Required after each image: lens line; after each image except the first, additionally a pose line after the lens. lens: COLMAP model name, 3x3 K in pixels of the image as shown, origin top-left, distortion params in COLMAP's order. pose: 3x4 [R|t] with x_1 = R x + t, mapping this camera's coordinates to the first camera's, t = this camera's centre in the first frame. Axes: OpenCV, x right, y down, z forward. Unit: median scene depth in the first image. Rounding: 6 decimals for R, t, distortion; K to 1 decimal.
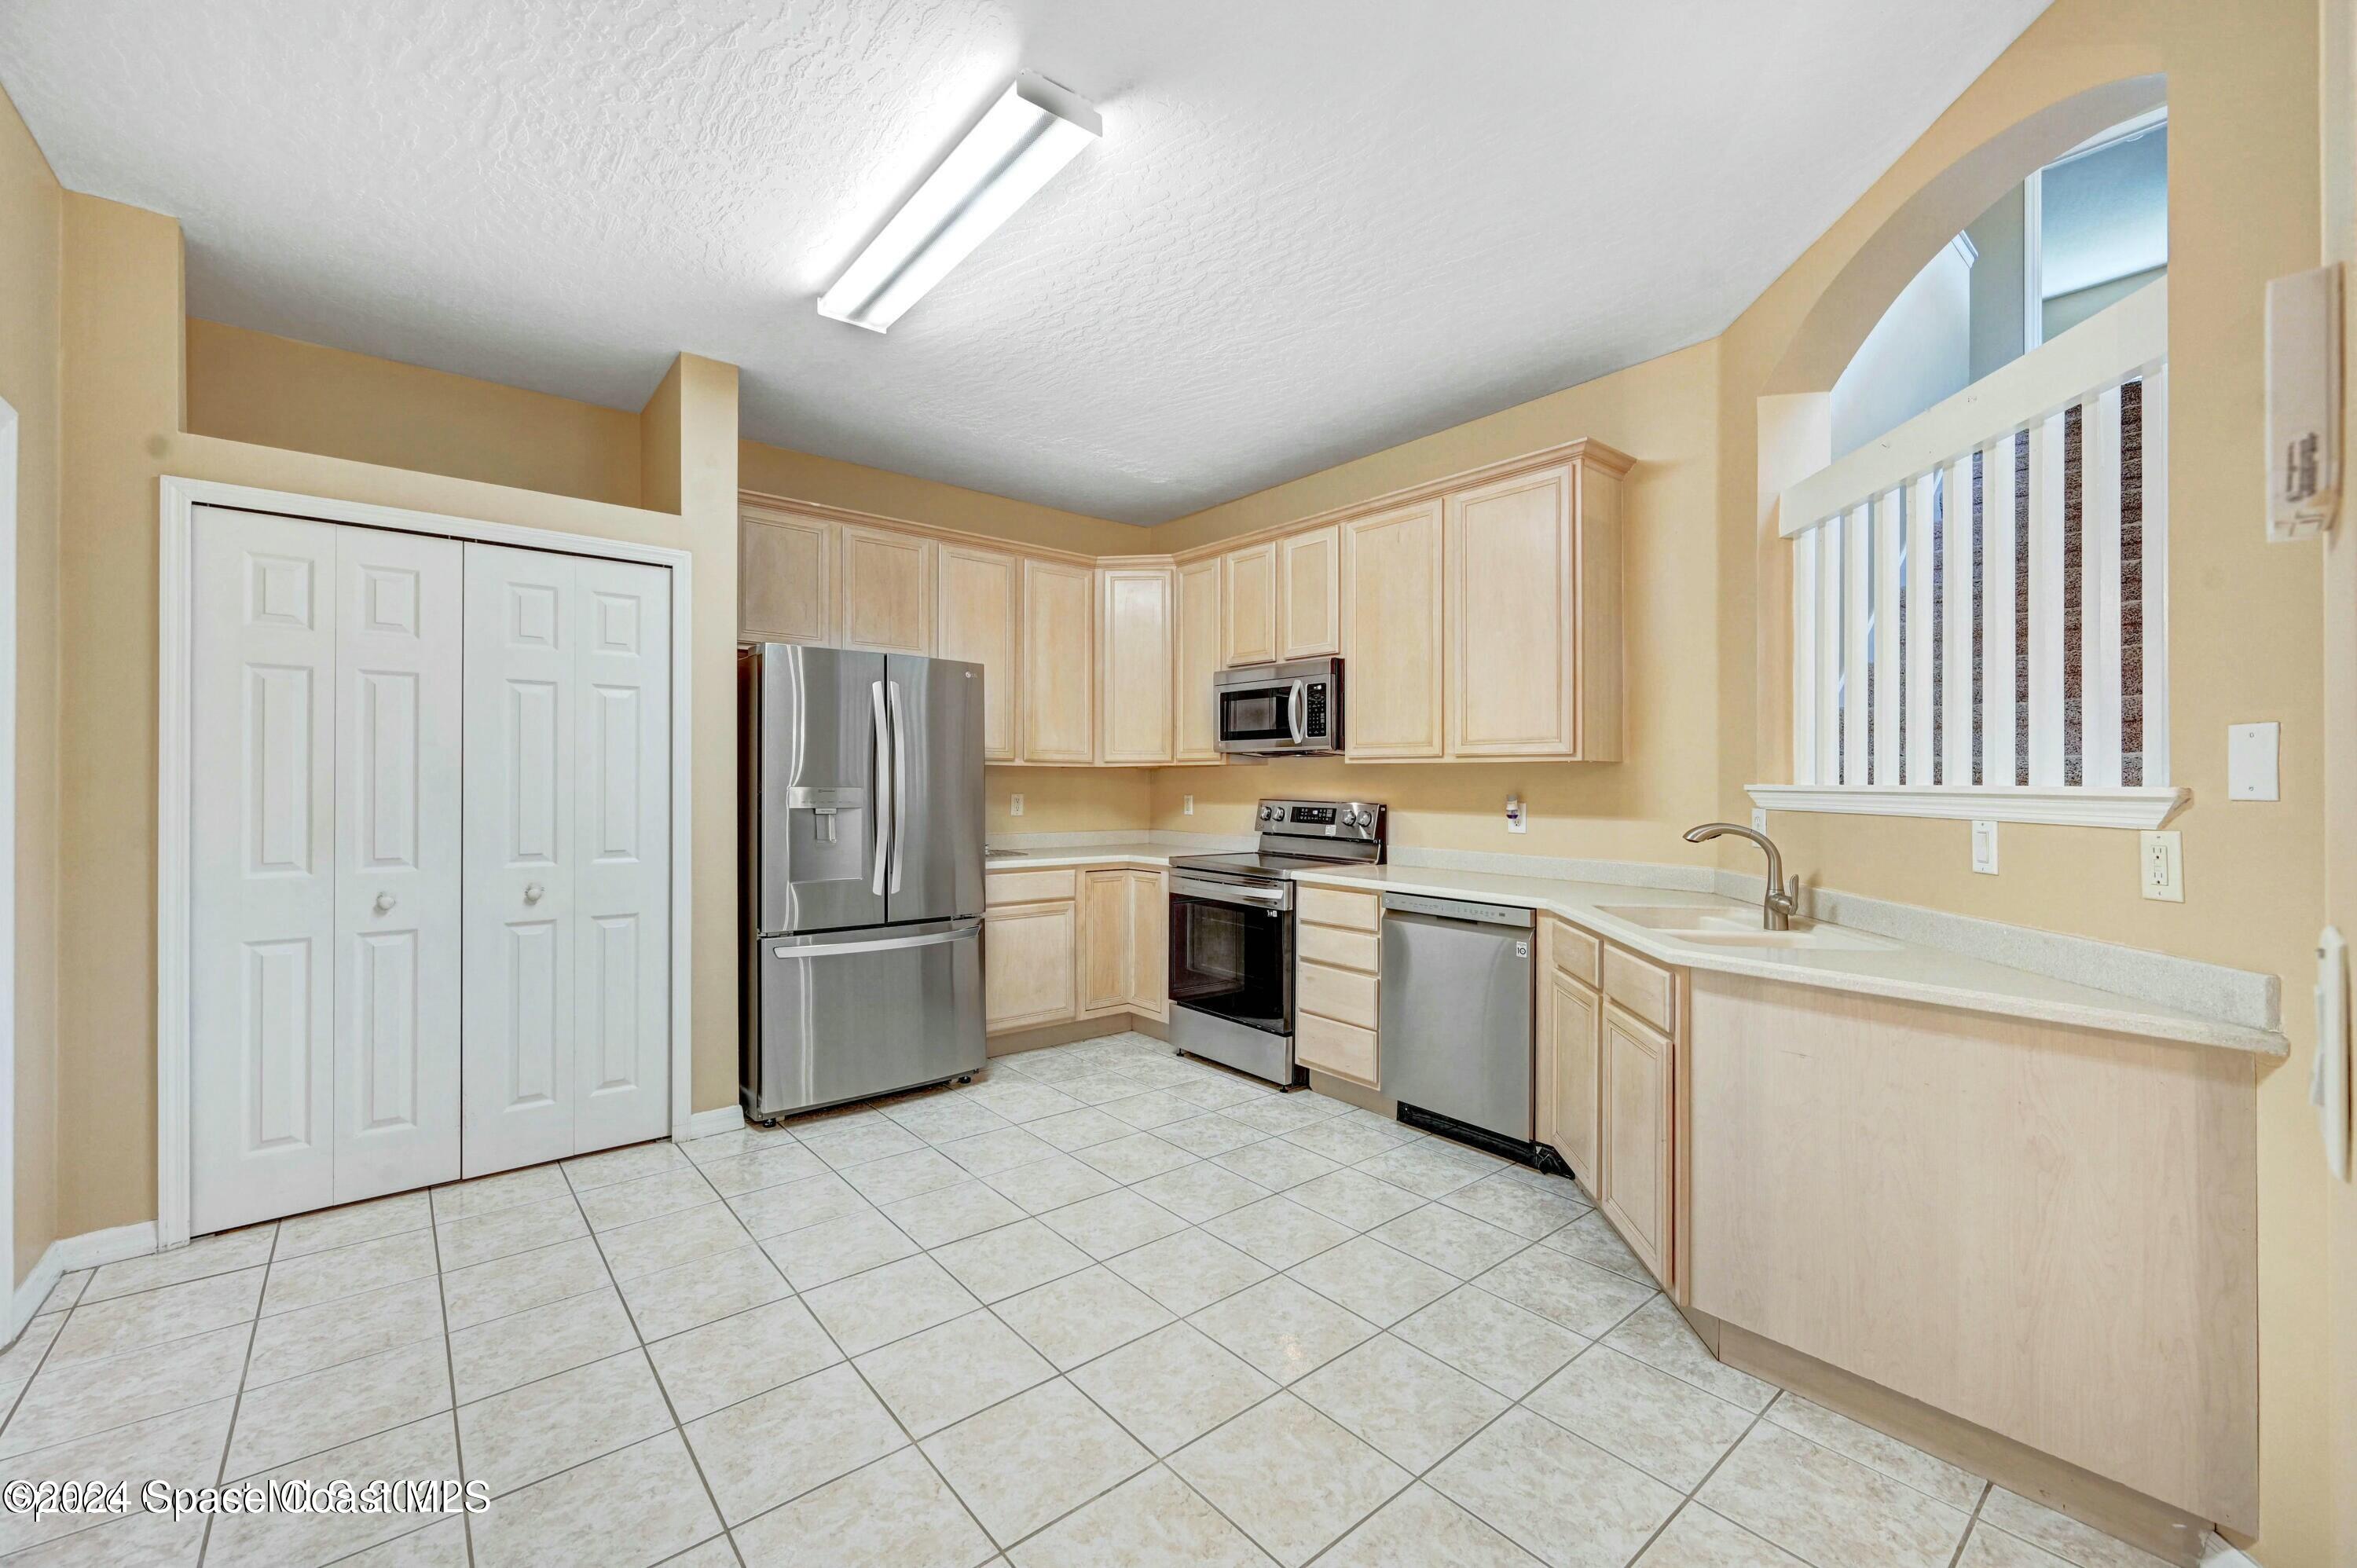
lens RADIAL K [[951.1, 0, 1182.1], [0, 951.1, 772.5], [0, 0, 1]] dist [-0.002106, -0.000116]
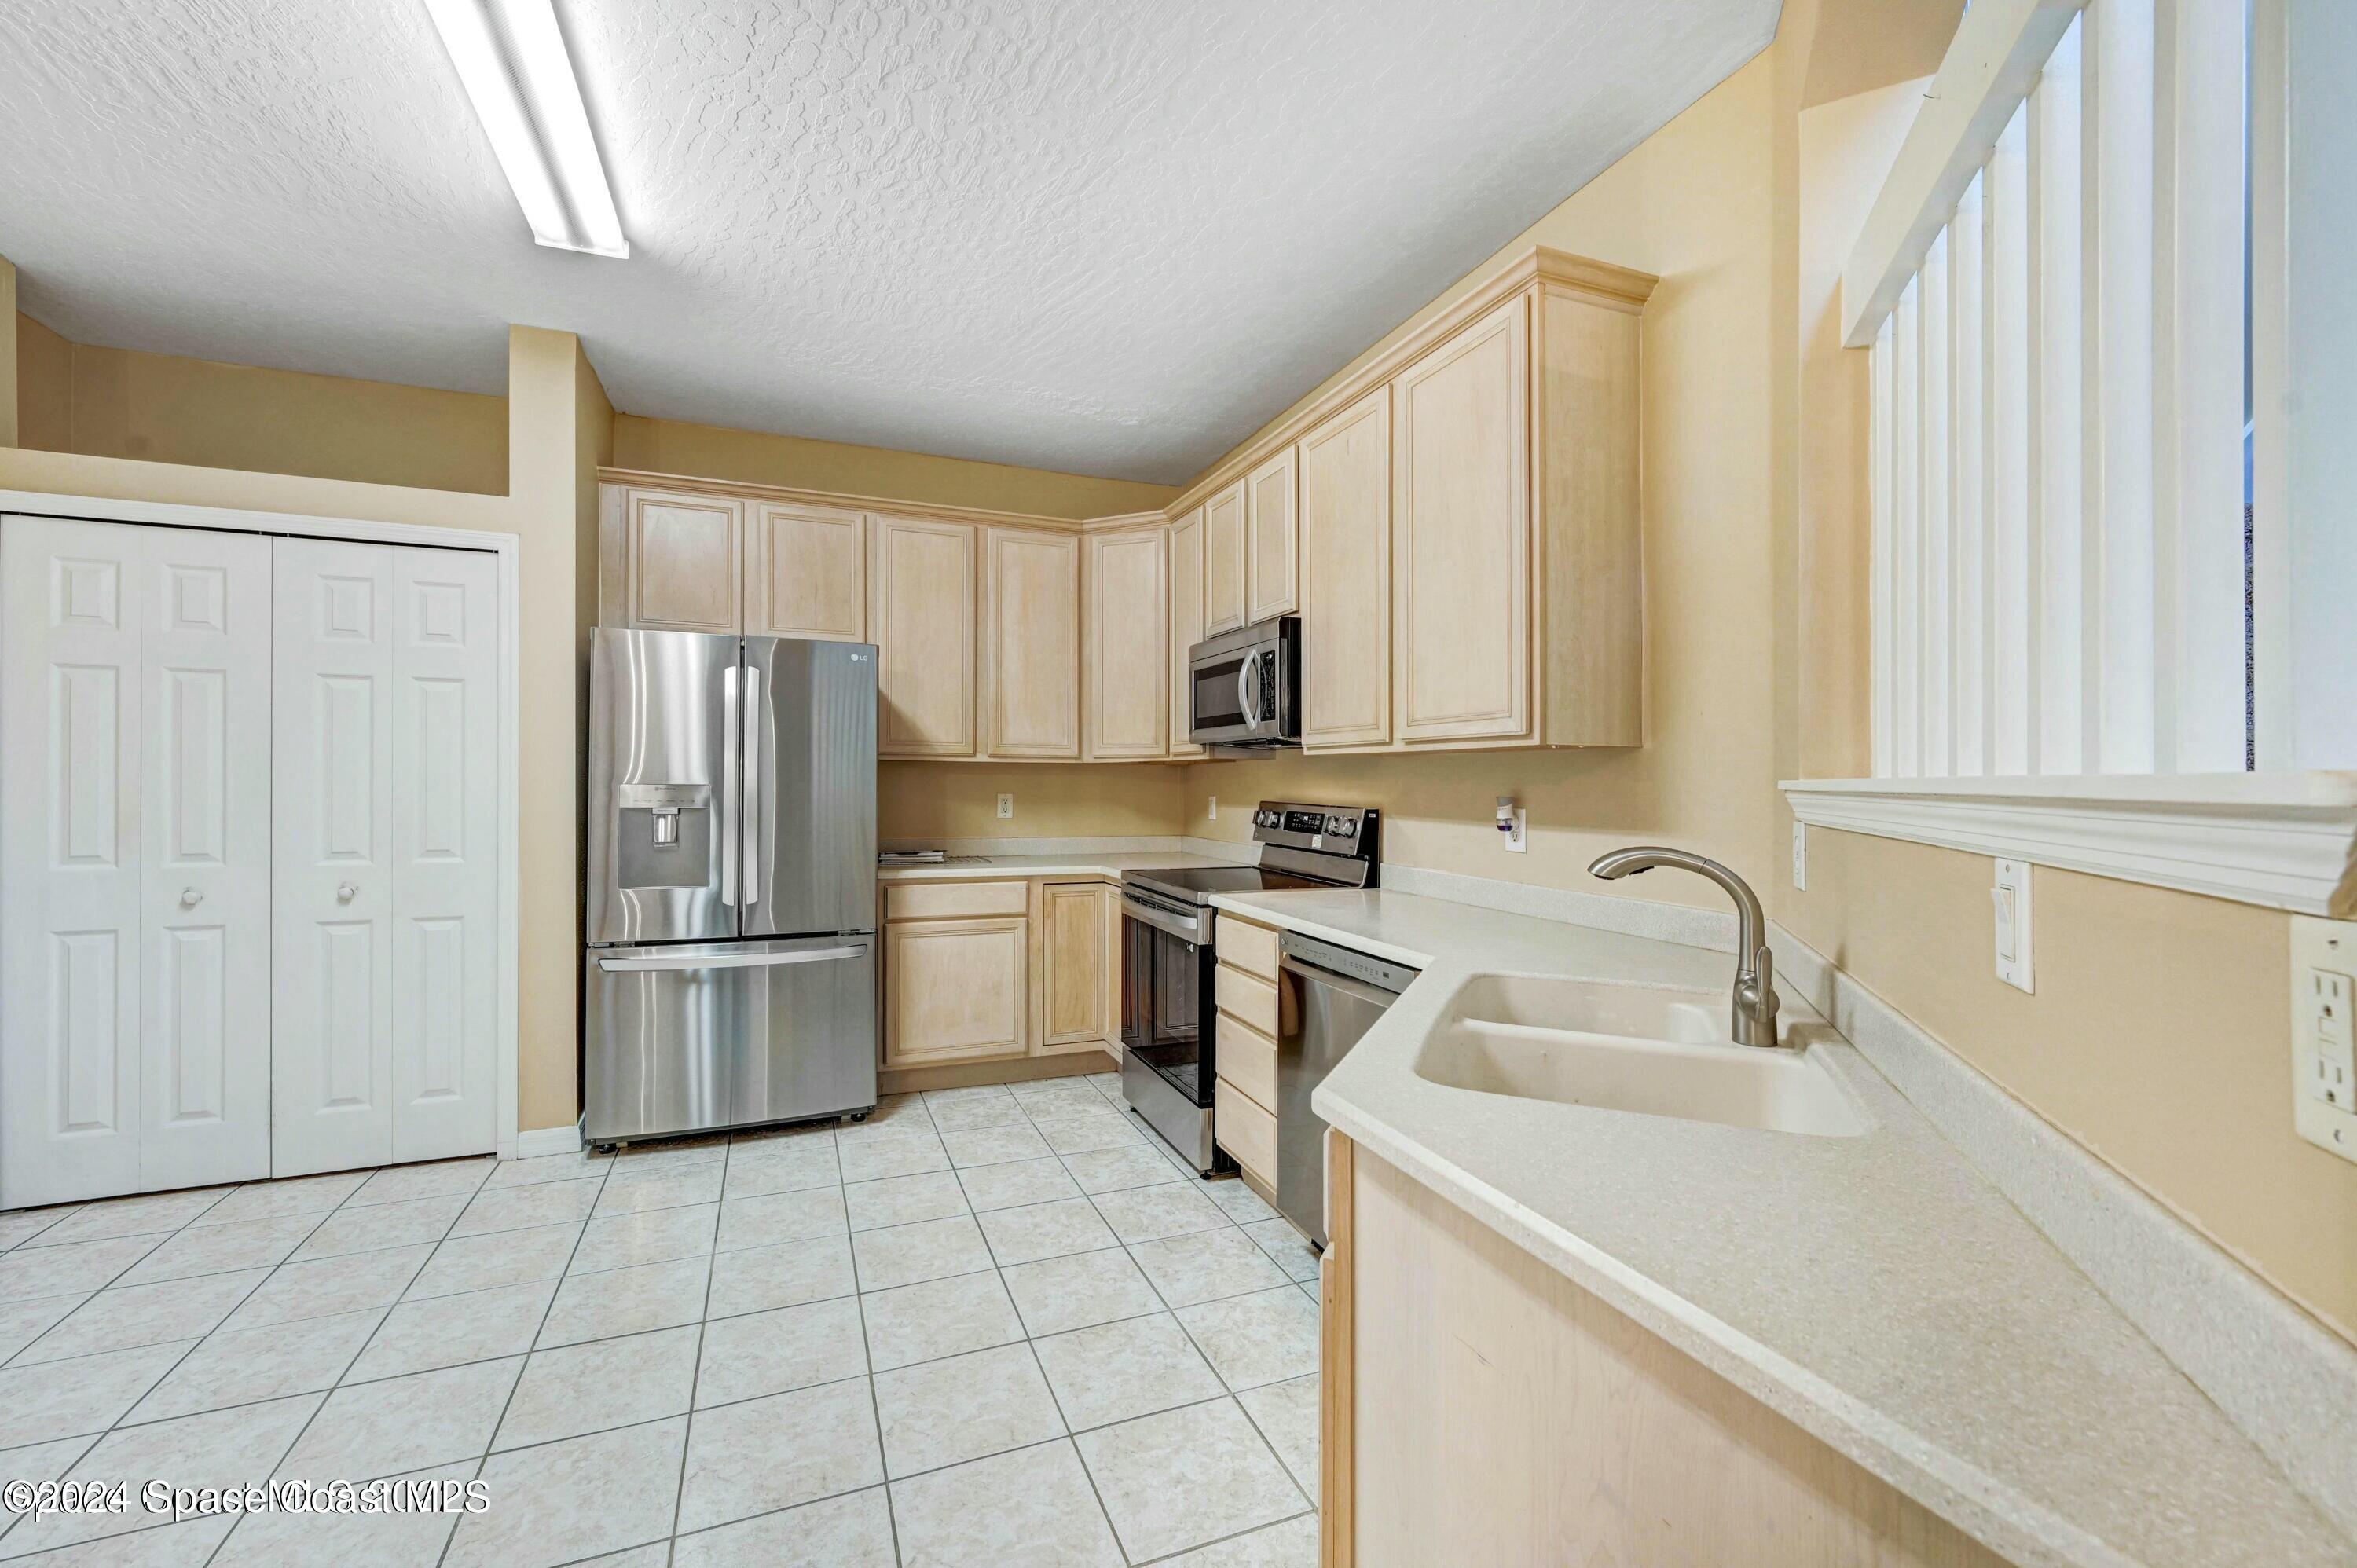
lens RADIAL K [[951.1, 0, 1175.6], [0, 951.1, 774.2], [0, 0, 1]] dist [-0.002106, -0.000116]
pose [[0.950238, -0.002464, -0.311515, 0.387528], [0.002650, 0.999996, 0.000173, 0.006929], [0.311514, -0.000990, 0.950241, 0.303167]]
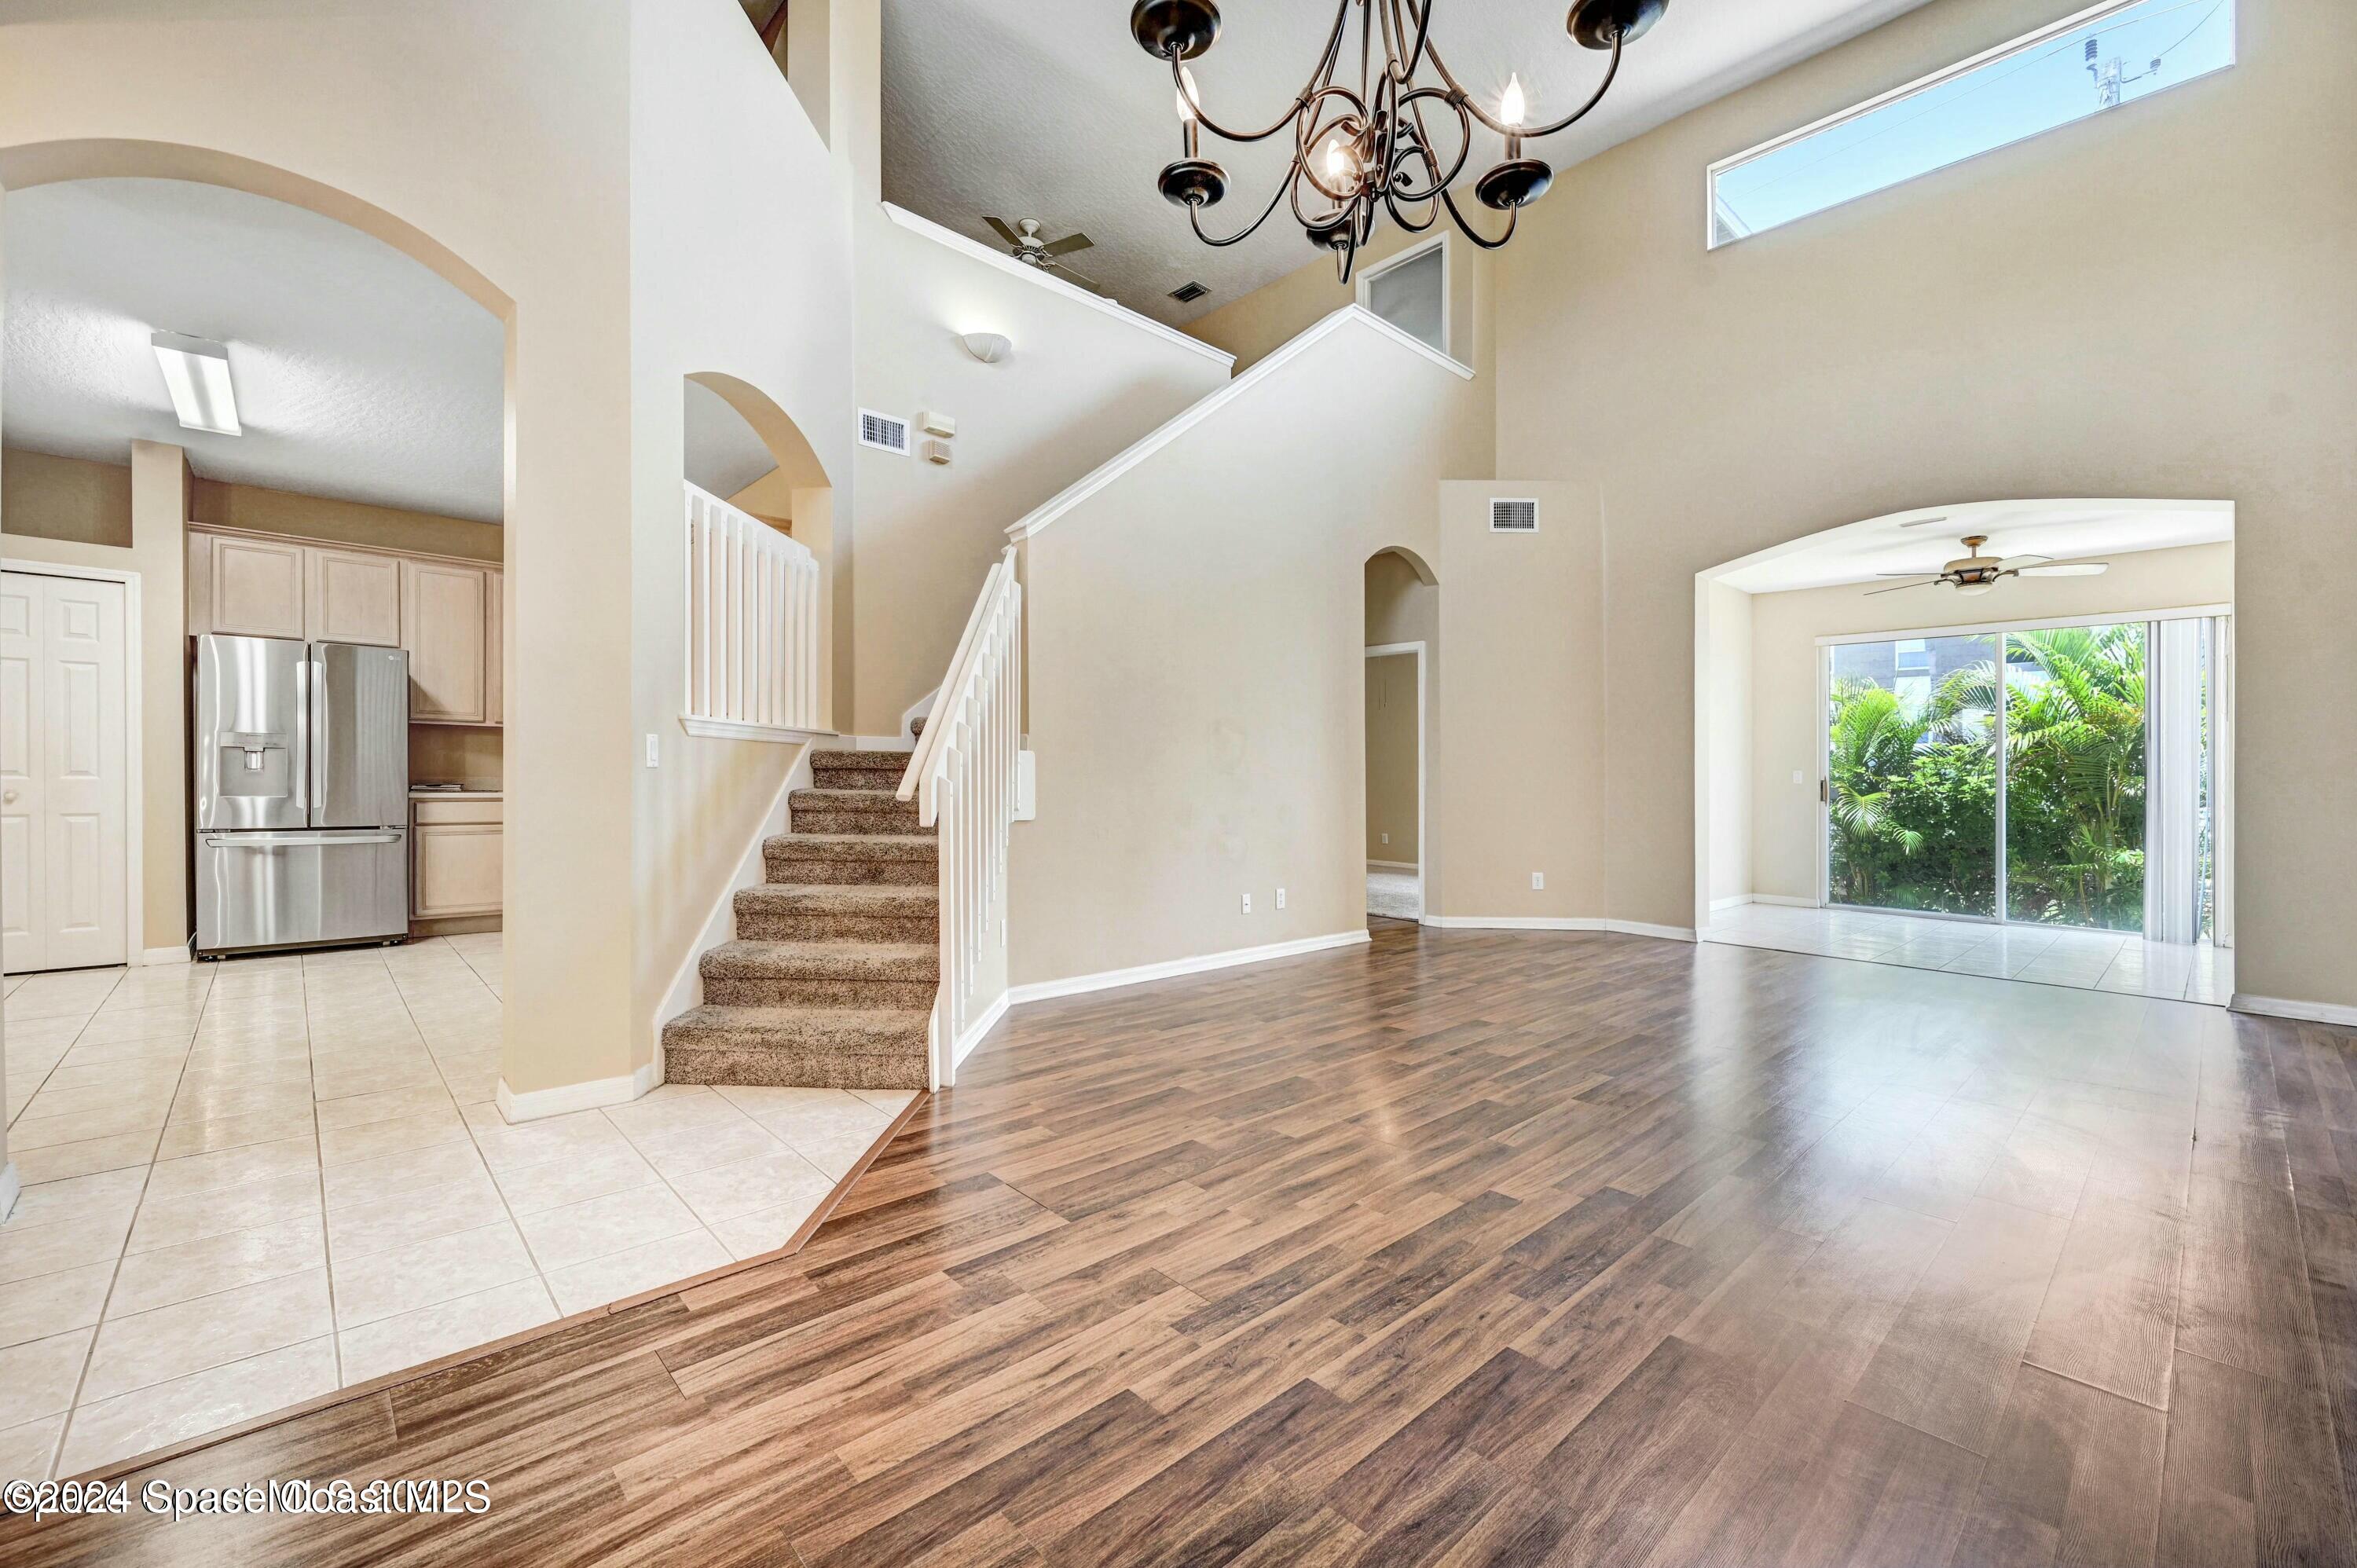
lens RADIAL K [[988.2, 0, 1159.7], [0, 988.2, 782.8], [0, 0, 1]] dist [-0.000191, -0.000670]
pose [[0.999280, 0.006609, 0.037356, 1.017849], [-0.007094, 0.999892, 0.012872, 0.066136], [-0.037267, -0.013128, 0.999219, -0.611312]]
